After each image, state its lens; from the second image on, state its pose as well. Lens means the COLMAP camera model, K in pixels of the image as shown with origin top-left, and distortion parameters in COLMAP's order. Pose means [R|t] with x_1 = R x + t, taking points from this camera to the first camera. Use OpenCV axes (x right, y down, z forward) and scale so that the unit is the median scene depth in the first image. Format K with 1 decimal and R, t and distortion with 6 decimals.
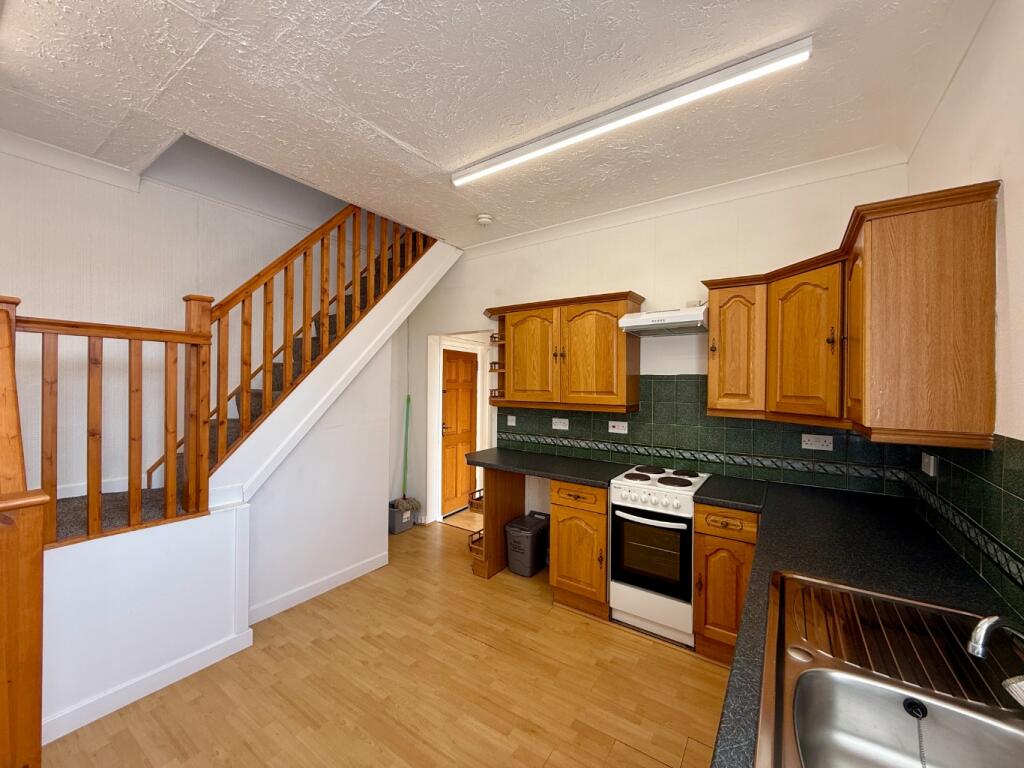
lens RADIAL K [[408.2, 0, 507.7], [0, 408.2, 382.6], [0, 0, 1]] dist [0.002021, 0.000241]
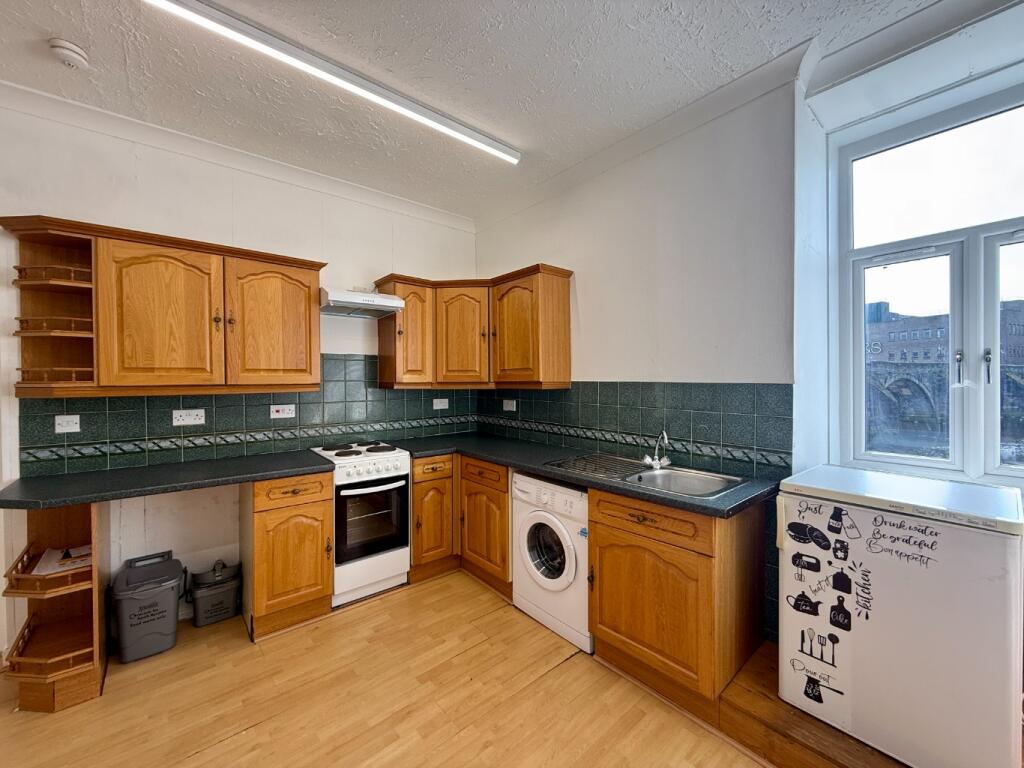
lens RADIAL K [[408.2, 0, 507.7], [0, 408.2, 382.6], [0, 0, 1]] dist [0.002021, 0.000241]
pose [[0.265291, -0.017072, 0.964017, -0.556501], [0.009284, 0.999842, 0.015151, 0.047561], [-0.964124, 0.004931, 0.265407, 0.367535]]
